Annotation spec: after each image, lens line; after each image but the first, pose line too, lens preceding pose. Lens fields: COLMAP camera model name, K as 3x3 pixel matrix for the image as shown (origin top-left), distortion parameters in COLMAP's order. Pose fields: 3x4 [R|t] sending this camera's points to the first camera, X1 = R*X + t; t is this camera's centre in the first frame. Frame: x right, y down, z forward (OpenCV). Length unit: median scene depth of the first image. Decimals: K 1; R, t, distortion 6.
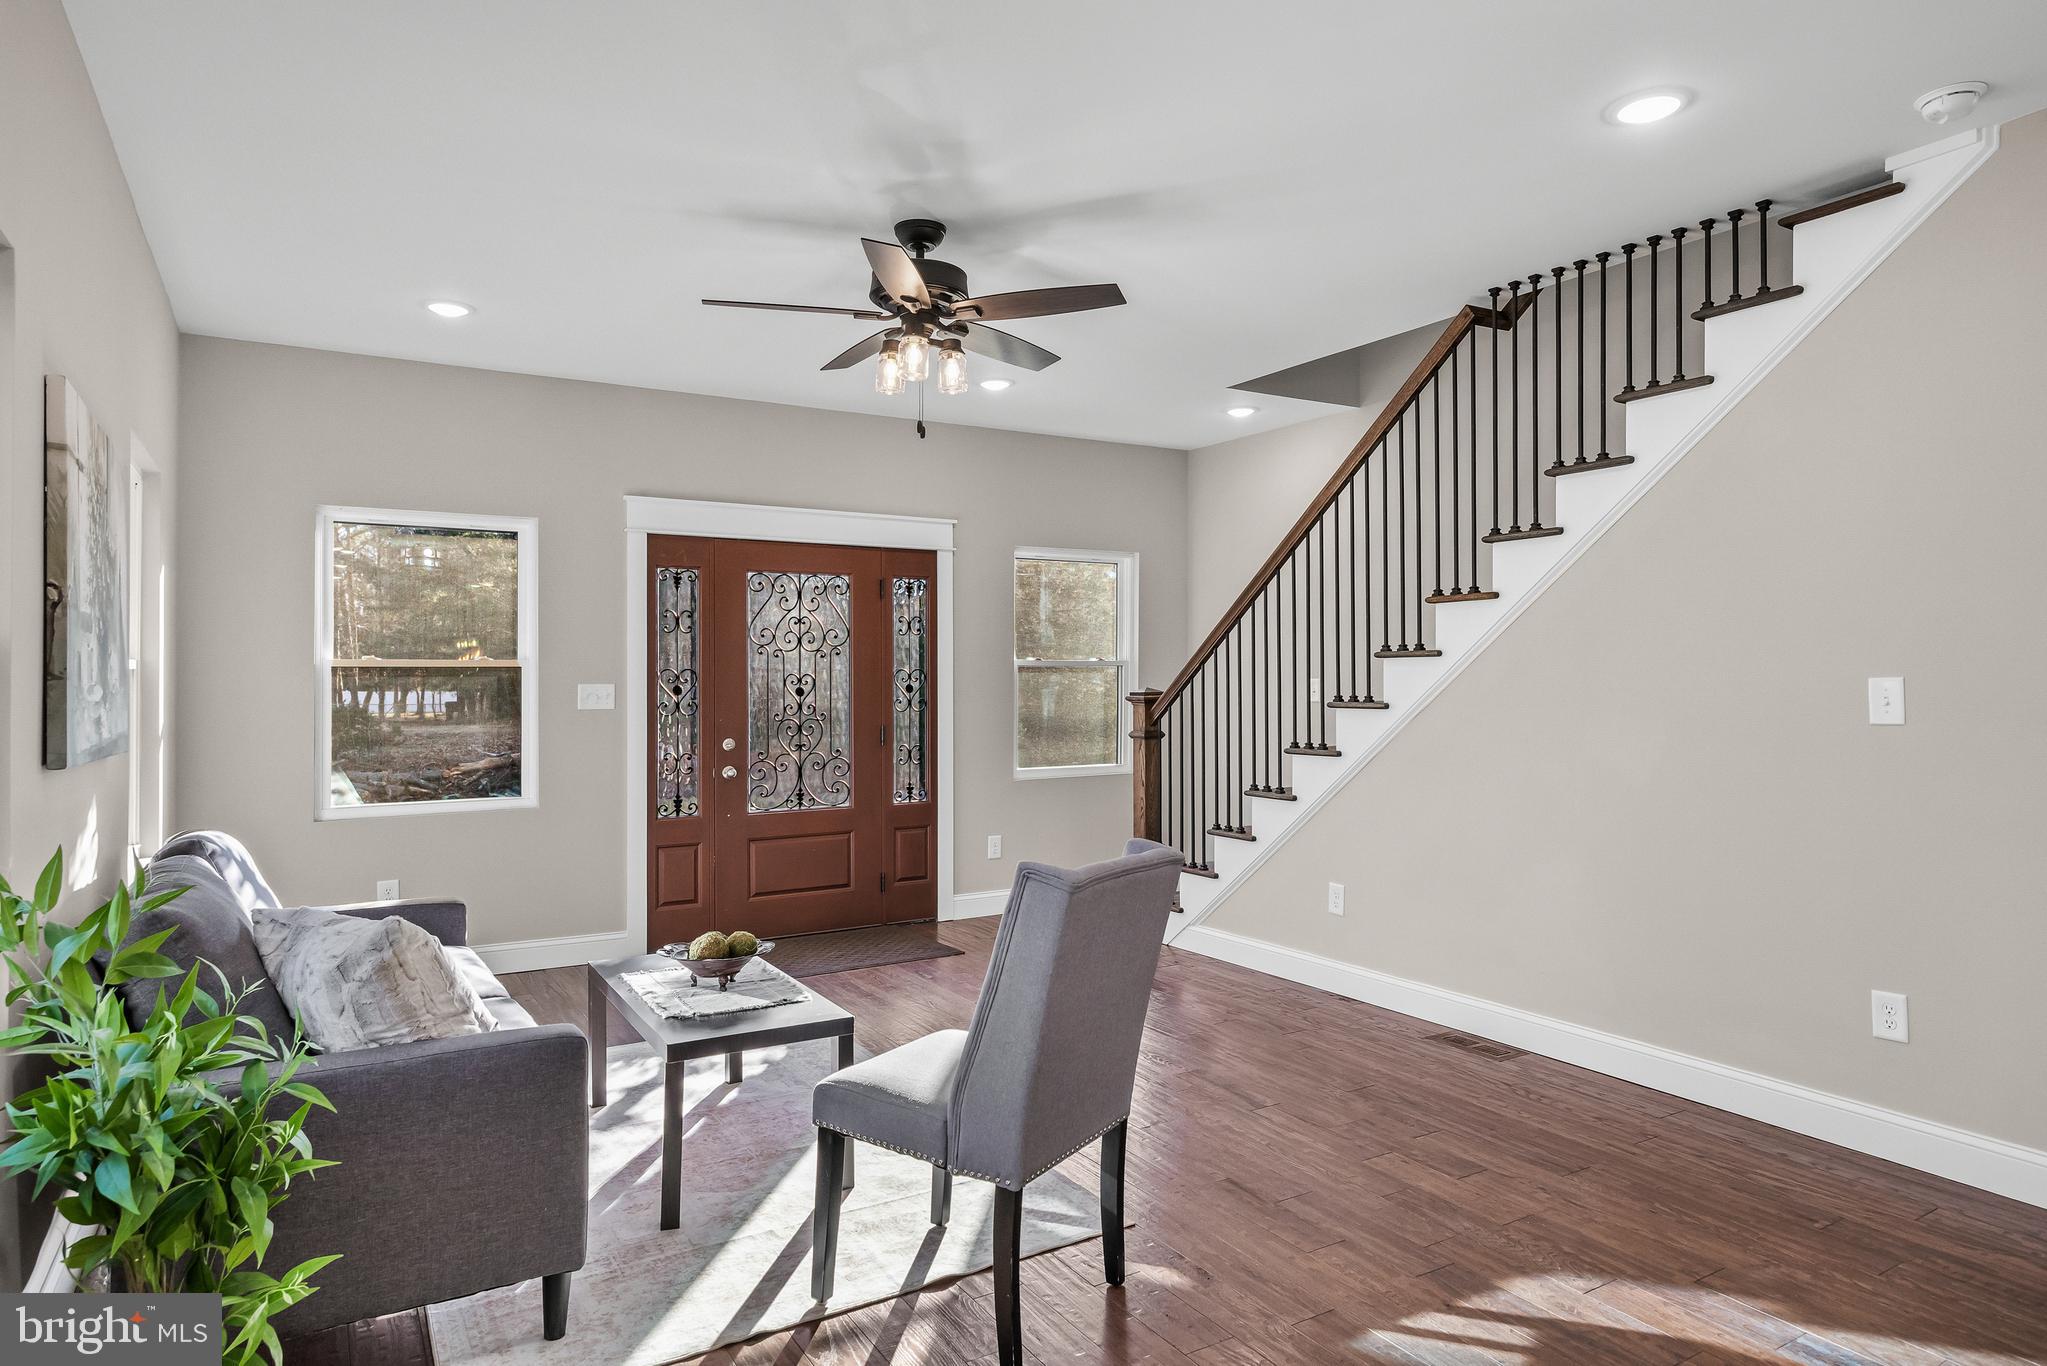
lens RADIAL K [[1188.2, 0, 1023.5], [0, 1188.2, 683.0], [0, 0, 1]] dist [-0.002226, 0.000749]
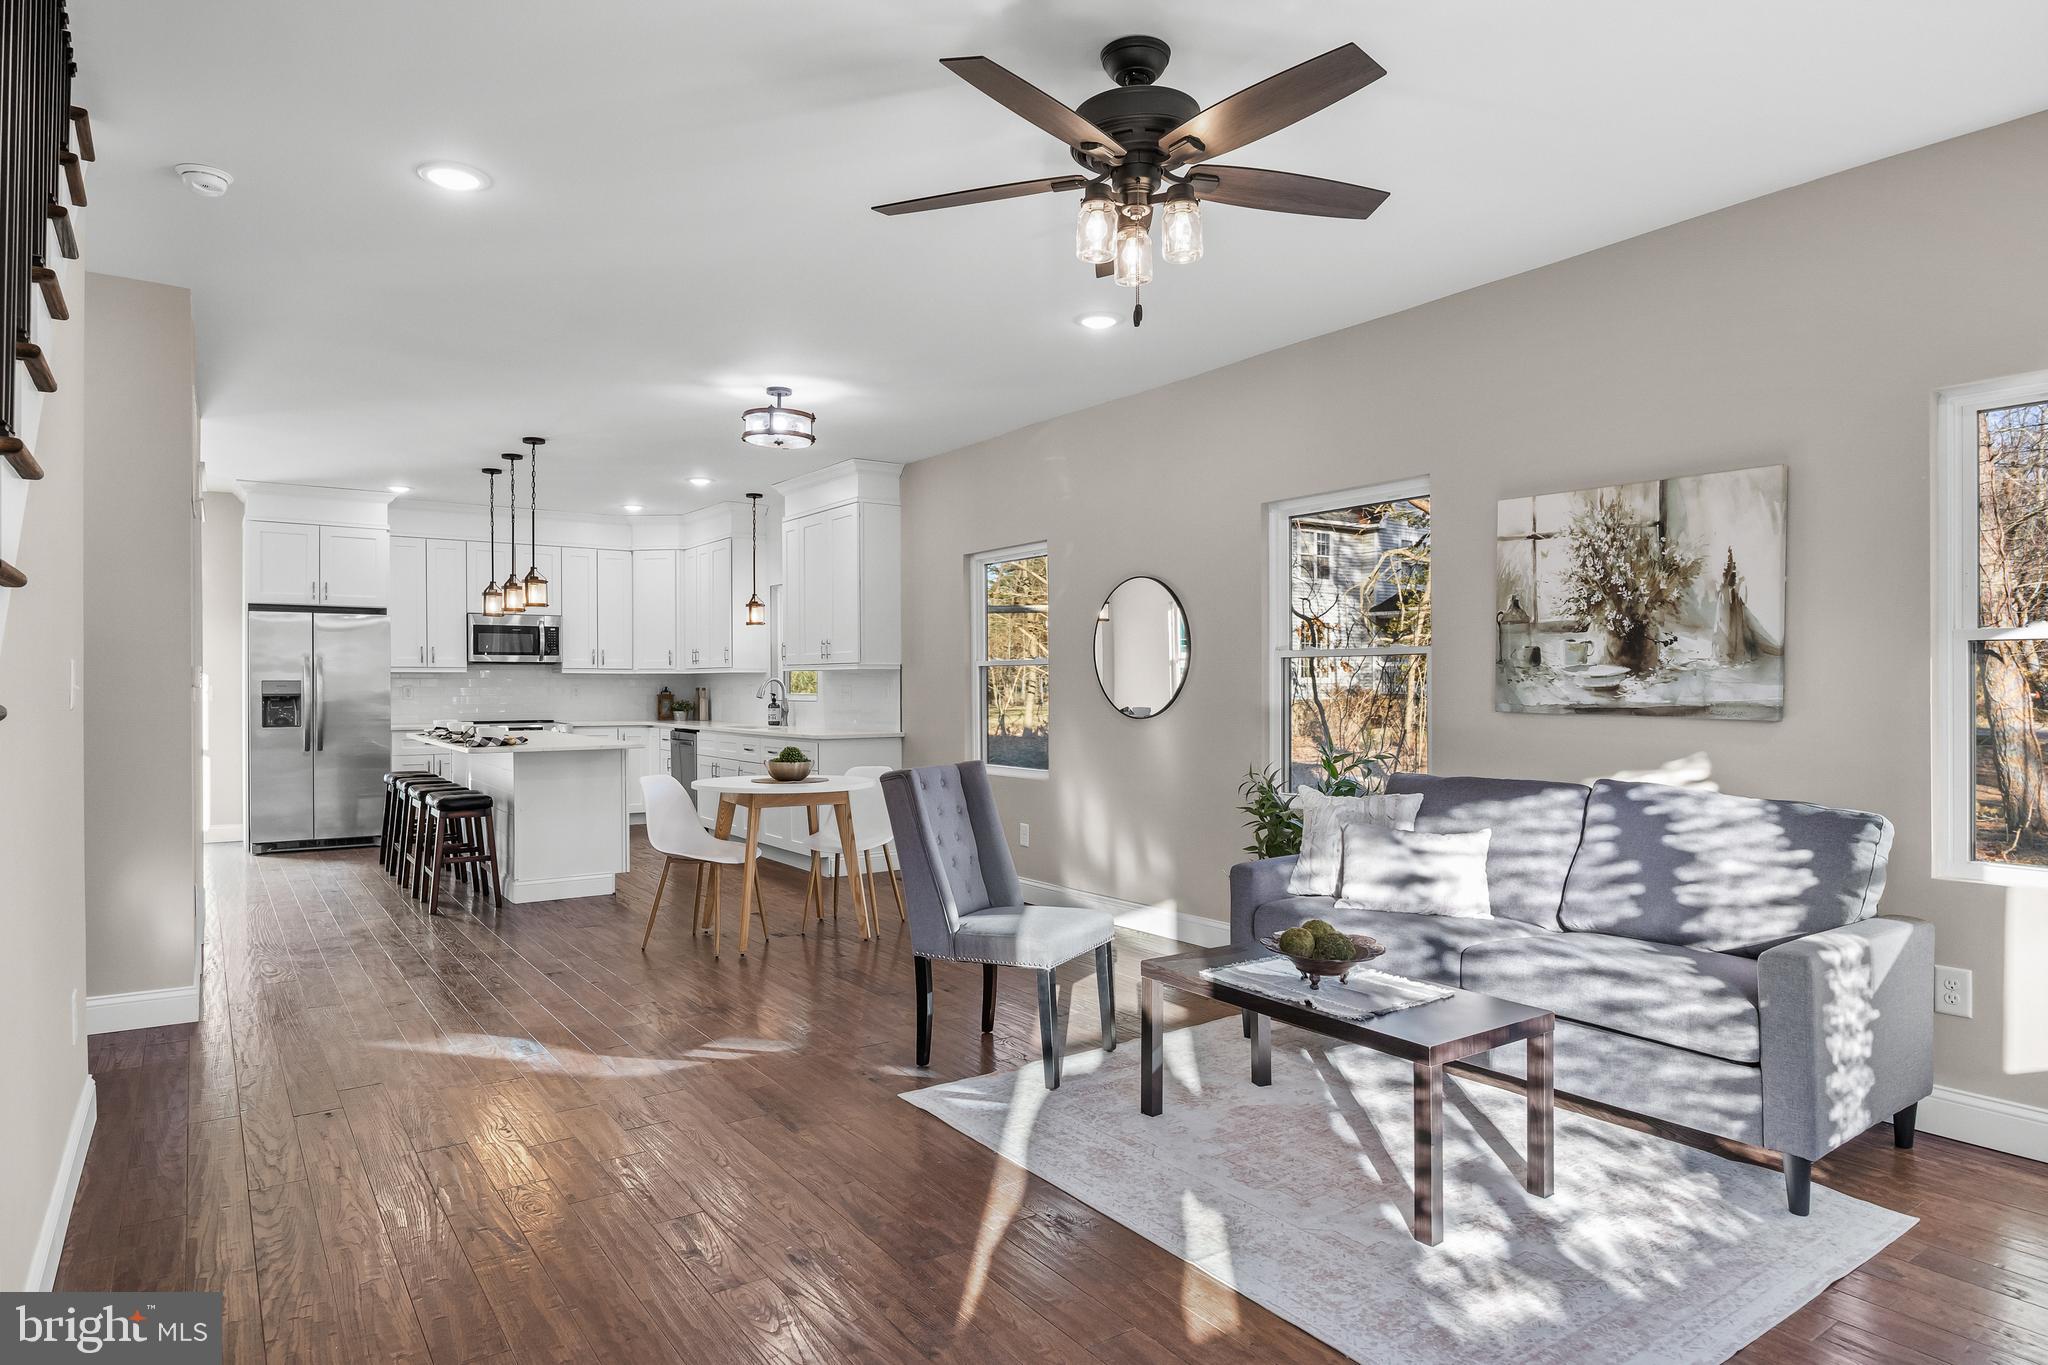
lens RADIAL K [[1188.8, 0, 1024.0], [0, 1188.8, 682.5], [0, 0, 1]] dist [-0.002226, 0.000749]
pose [[-0.998405, 0.003157, -0.056378, 0.017547], [0.003194, 0.999995, -0.000567, 0.011616], [0.056376, -0.000746, -0.998409, 1.261750]]
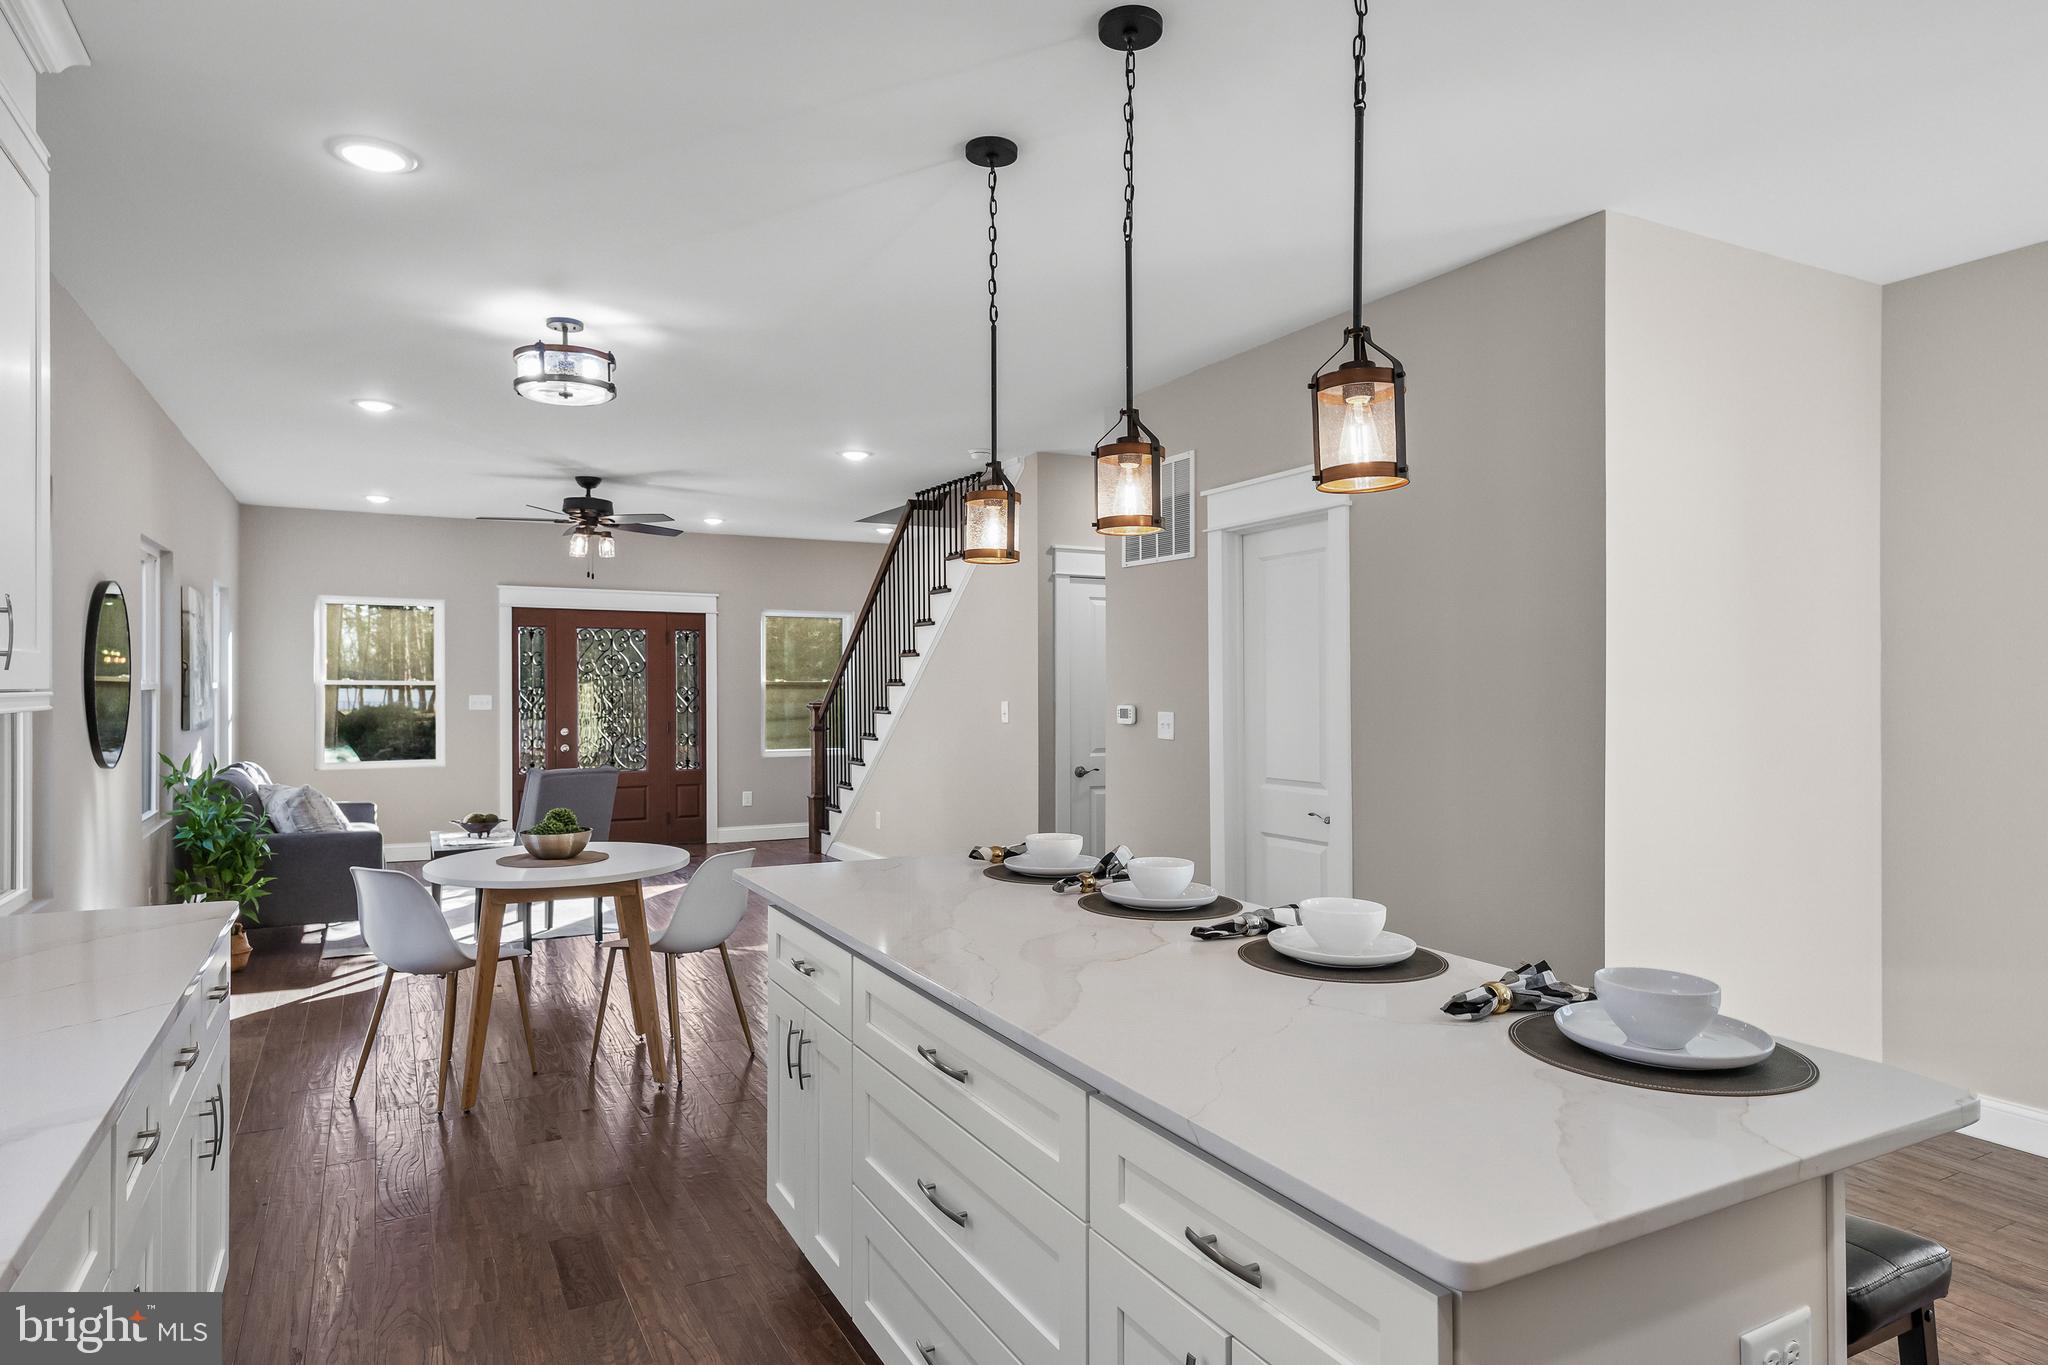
lens RADIAL K [[1180.6, 0, 1056.0], [0, 1180.6, 705.2], [0, 0, 1]] dist [-0.000493, -0.000973]
pose [[0.999596, 0.008626, -0.027093, 0.564294], [-0.008209, 0.999847, 0.015451, -0.020051], [0.027222, -0.015222, 0.999513, -0.743873]]
